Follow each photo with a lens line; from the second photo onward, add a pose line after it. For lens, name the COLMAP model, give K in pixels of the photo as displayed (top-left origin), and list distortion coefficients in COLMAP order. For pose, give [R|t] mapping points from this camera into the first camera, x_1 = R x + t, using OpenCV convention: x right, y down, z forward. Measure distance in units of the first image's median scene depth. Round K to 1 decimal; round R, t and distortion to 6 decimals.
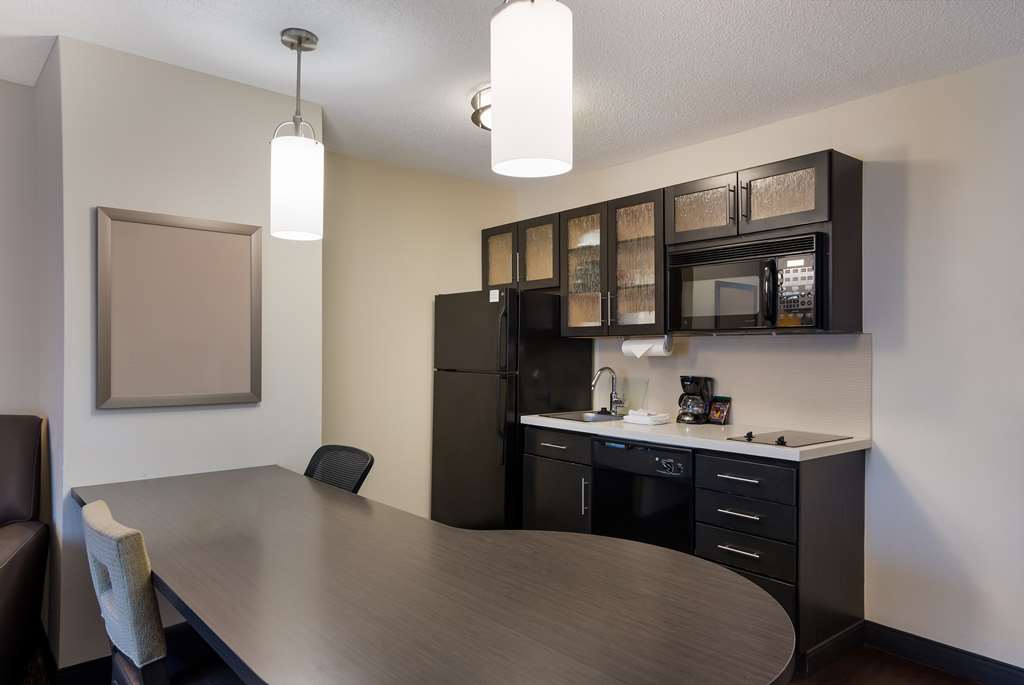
lens RADIAL K [[662.6, 0, 512.0], [0, 662.6, 342.5], [0, 0, 1]] dist [0.001627, 0.000284]
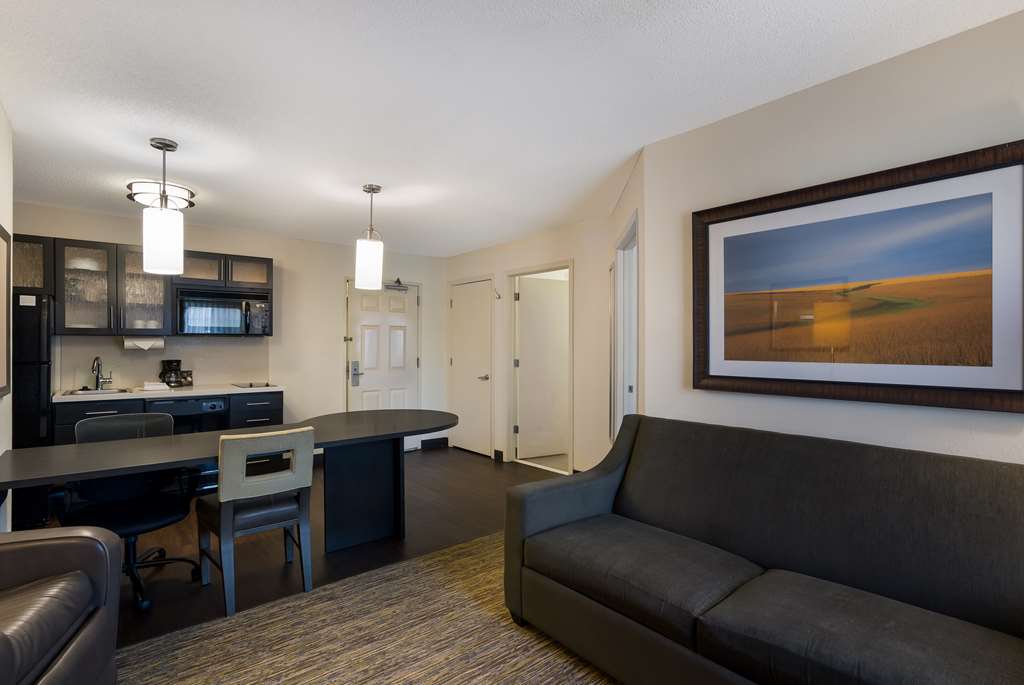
lens RADIAL K [[473.6, 0, 511.2], [0, 473.6, 360.7], [0, 0, 1]] dist [-0.067146, 0.033196]
pose [[0.004533, -0.041389, 0.999133, -0.911647], [-0.009227, 0.999099, 0.041430, -0.004488], [-0.999947, -0.009407, 0.004147, 0.121162]]
